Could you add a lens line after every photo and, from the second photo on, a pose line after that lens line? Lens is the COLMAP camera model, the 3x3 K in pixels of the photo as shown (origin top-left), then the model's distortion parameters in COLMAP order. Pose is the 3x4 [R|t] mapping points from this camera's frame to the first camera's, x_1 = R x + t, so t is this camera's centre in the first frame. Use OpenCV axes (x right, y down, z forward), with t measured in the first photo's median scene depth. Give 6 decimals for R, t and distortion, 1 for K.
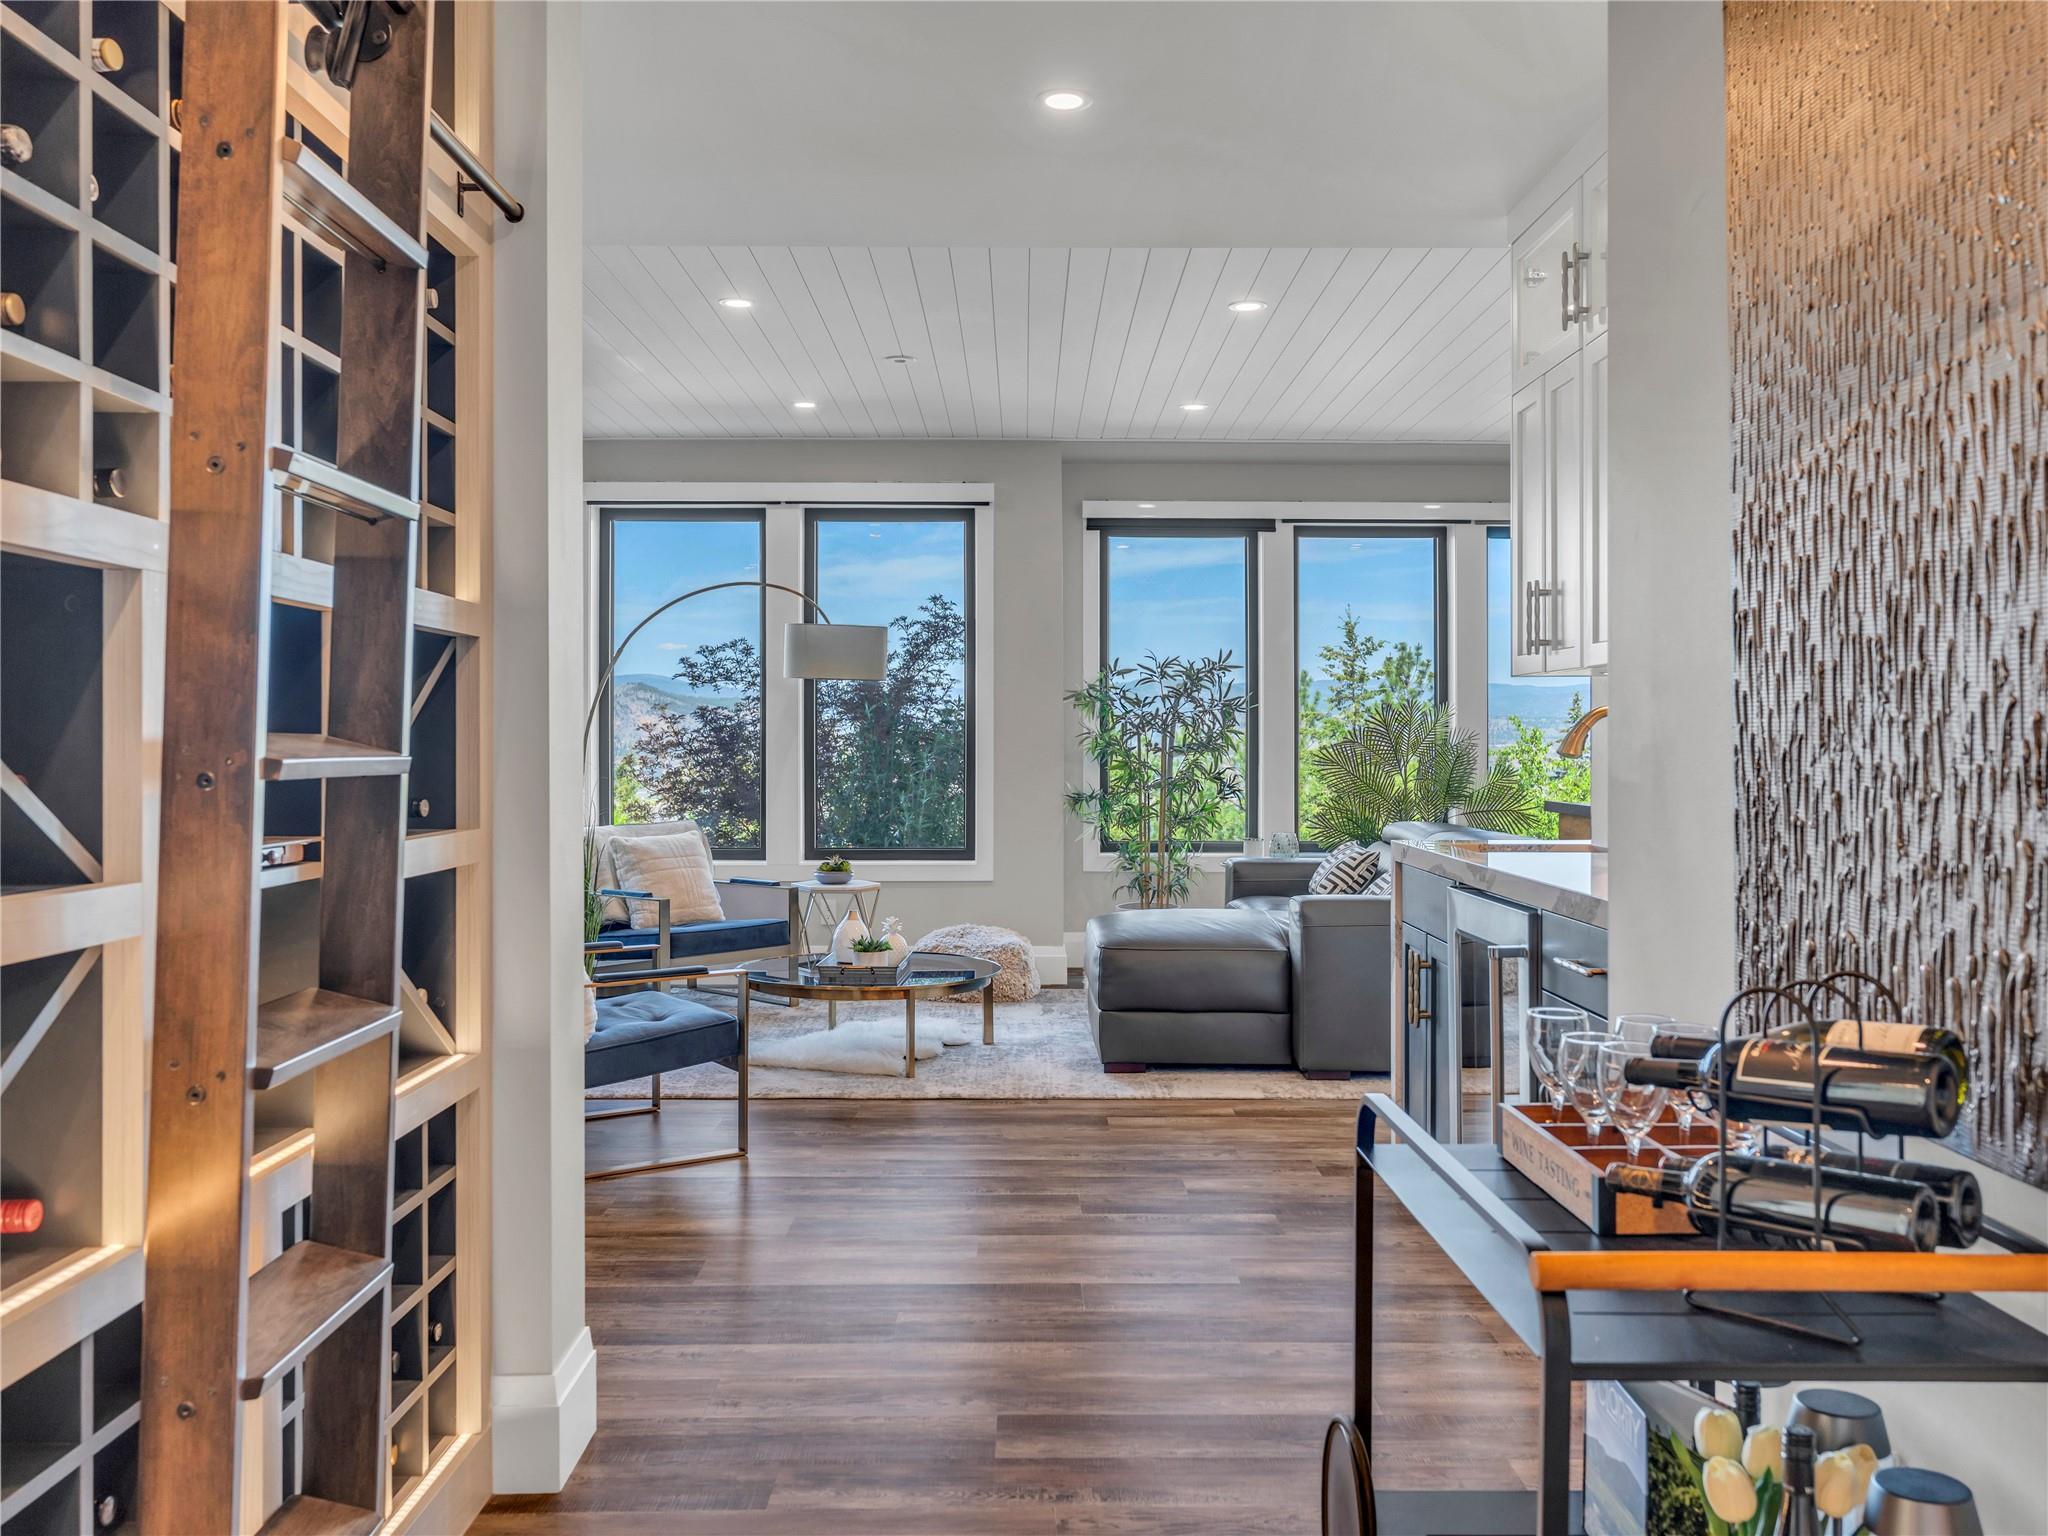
lens RADIAL K [[1662.7, 0, 1026.8], [0, 1662.7, 755.4], [0, 0, 1]] dist [-0.006014, -0.000158]
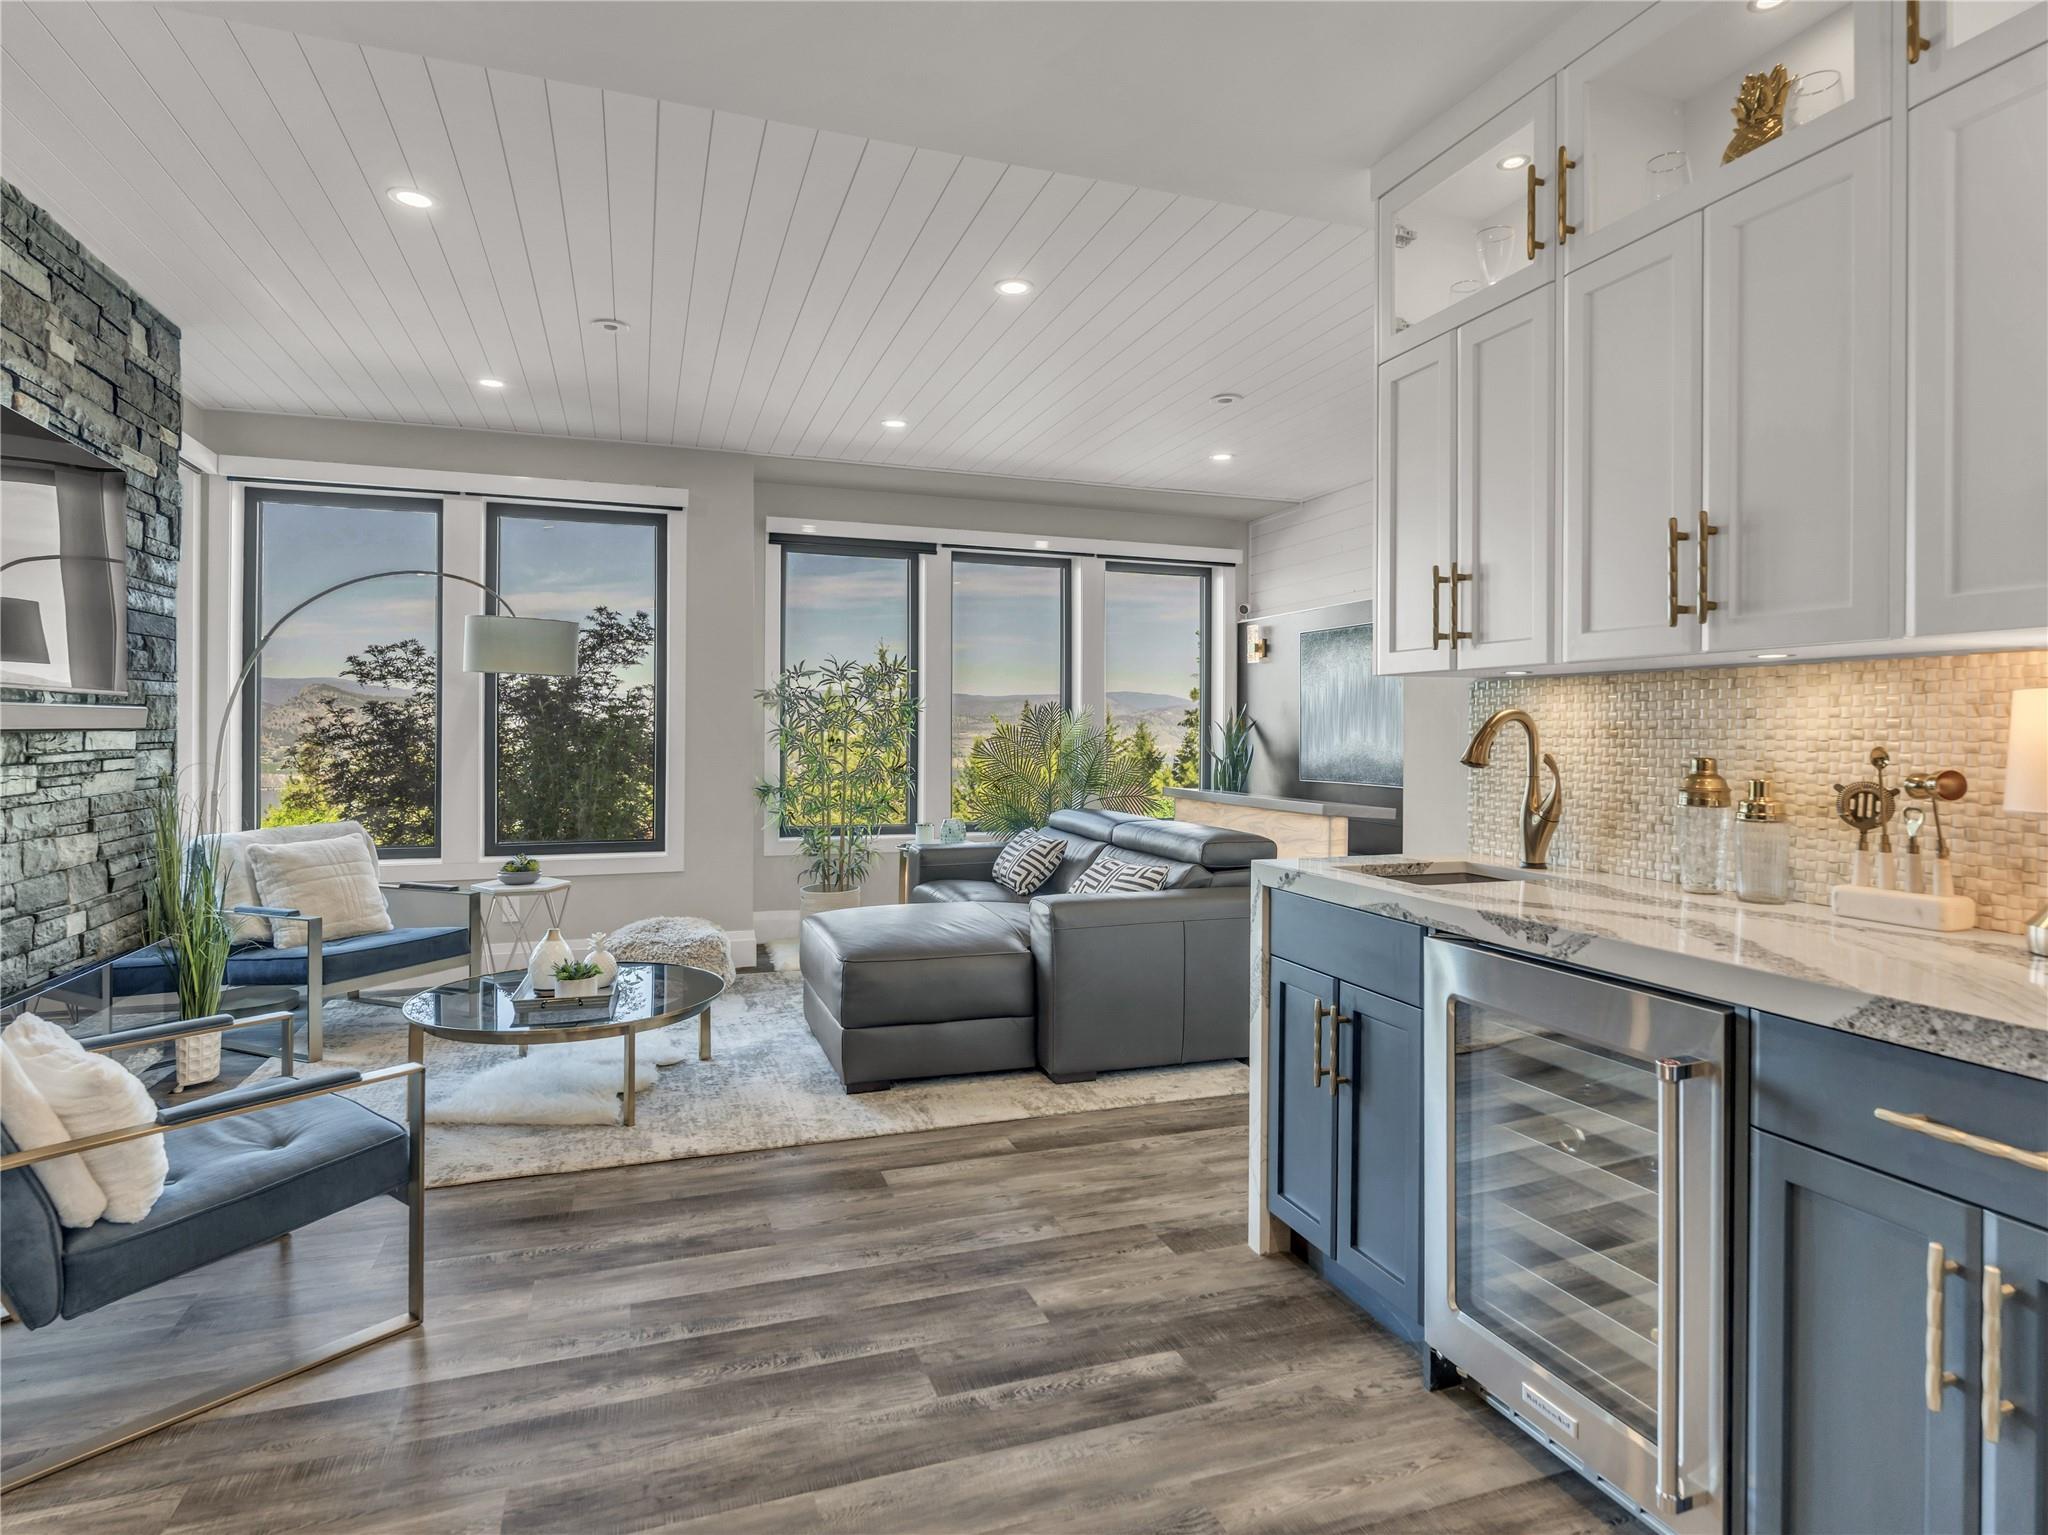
lens RADIAL K [[1111.8, 0, 1022.7], [0, 1111.8, 726.7], [0, 0, 1]] dist [-0.001138, 0.000457]
pose [[0.944936, 0.004028, 0.327229, -0.052850], [-0.000167, 0.999930, -0.011828, -0.007589], [-0.327254, 0.011123, 0.944871, 0.298297]]
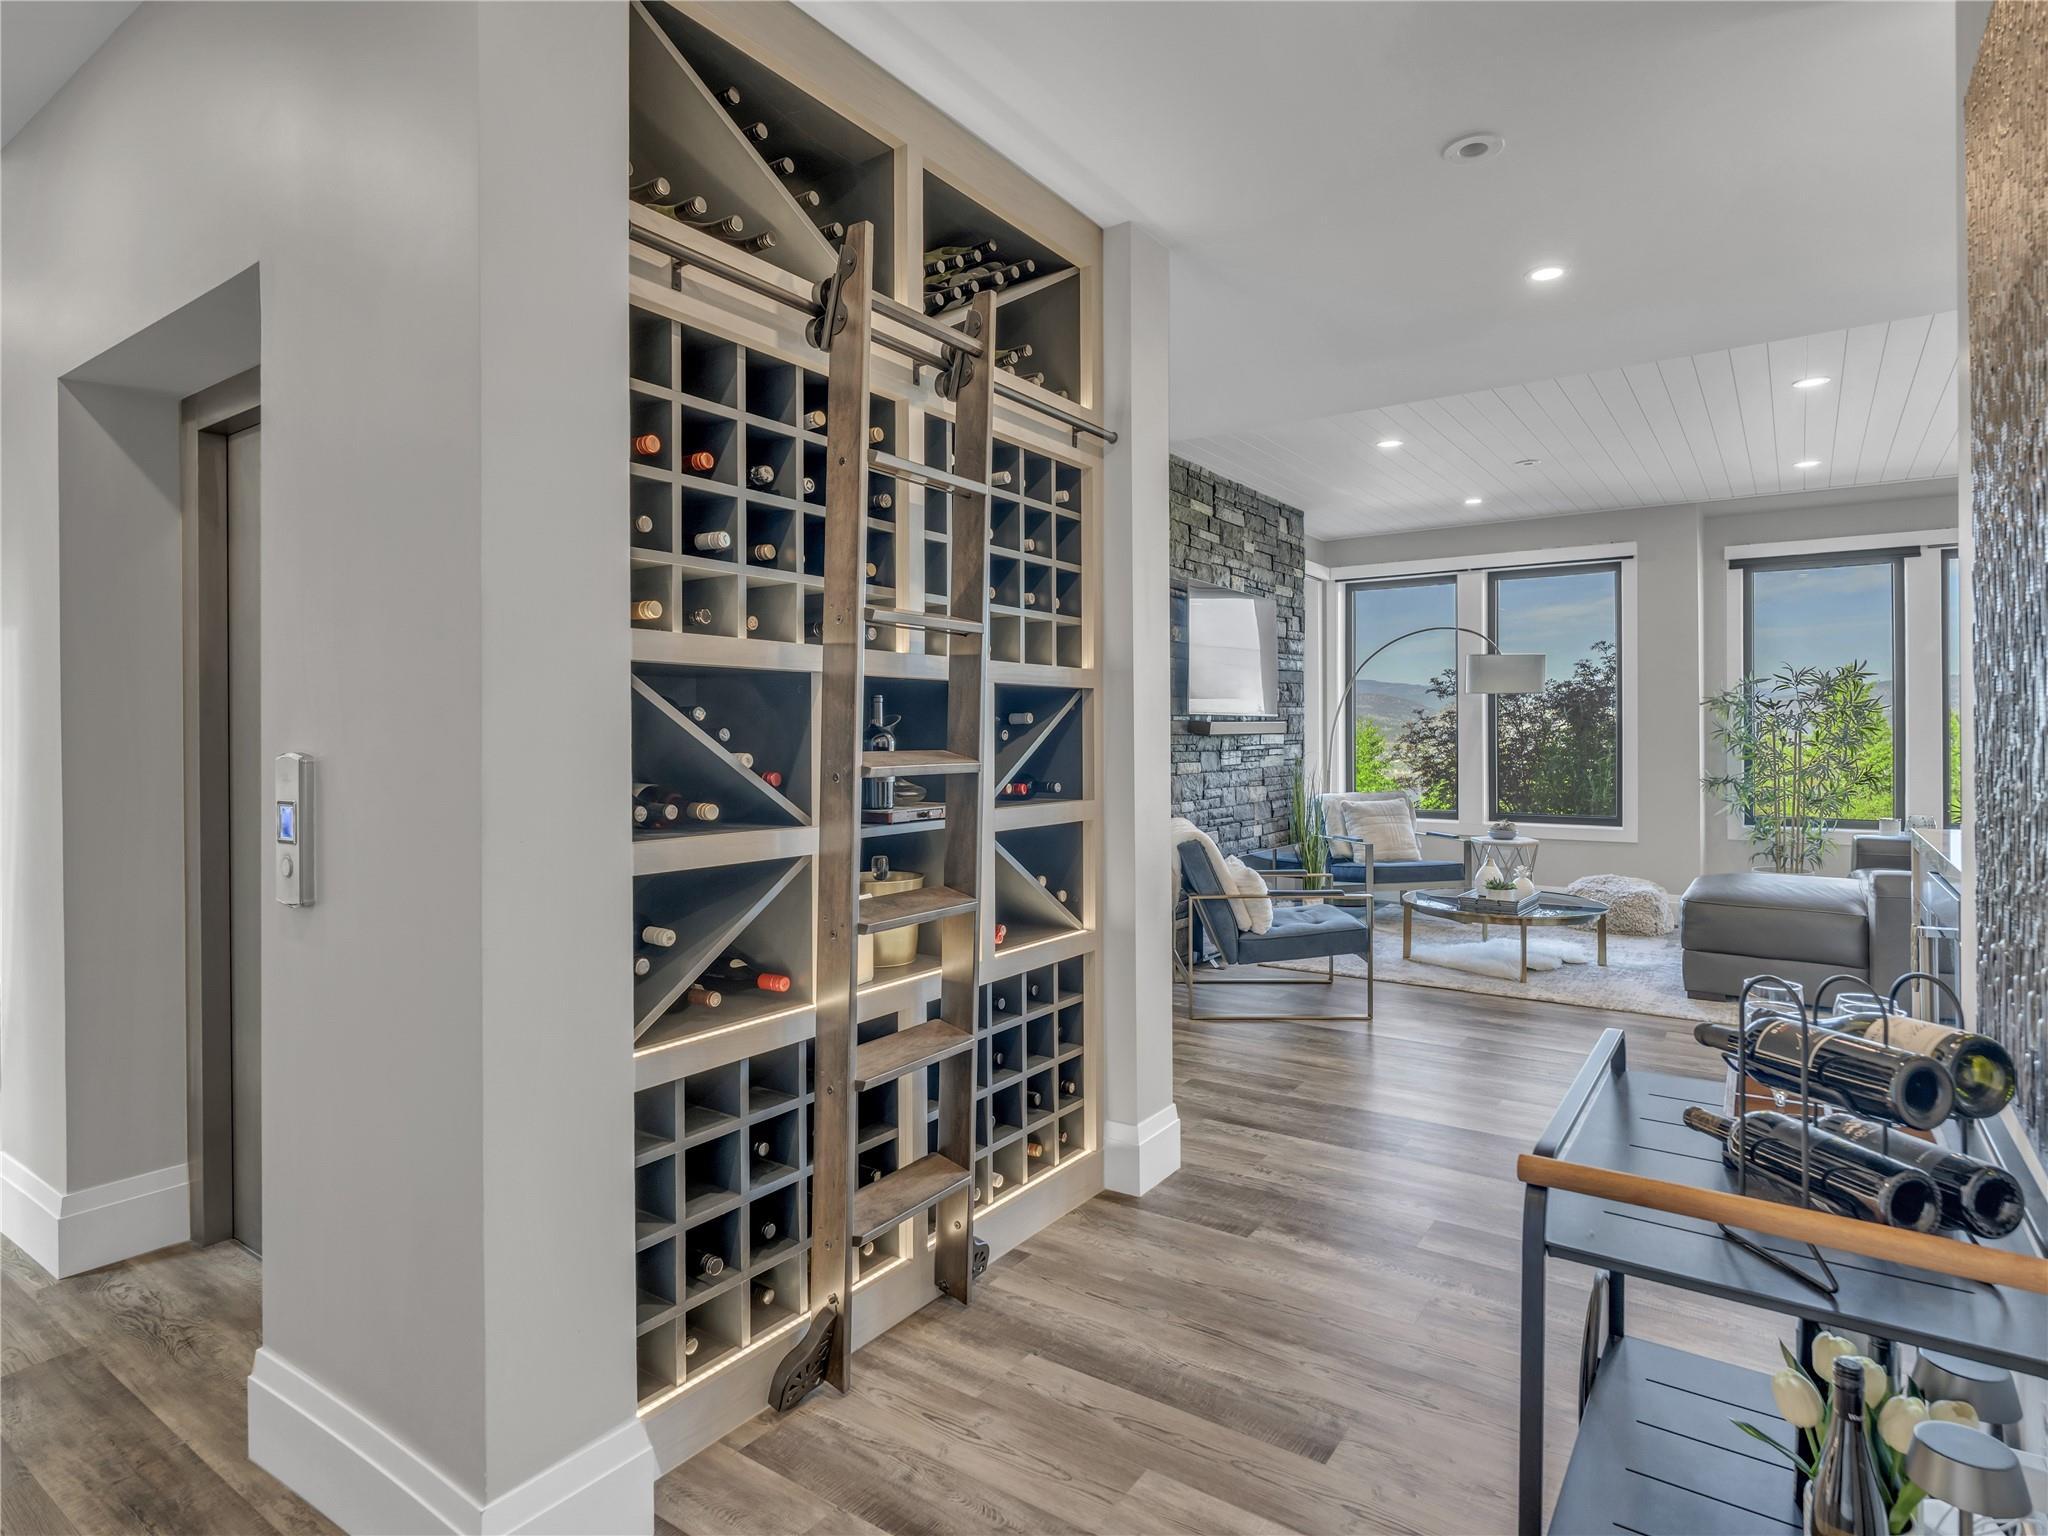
lens RADIAL K [[1102.7, 0, 1027.8], [0, 1102.7, 743.7], [0, 0, 1]] dist [-0.003411, -0.000733]
pose [[0.817513, 0.002073, -0.575906, 0.095939], [-0.000430, 0.999995, 0.002989, -0.006169], [0.575909, -0.002196, 0.817511, 0.009492]]
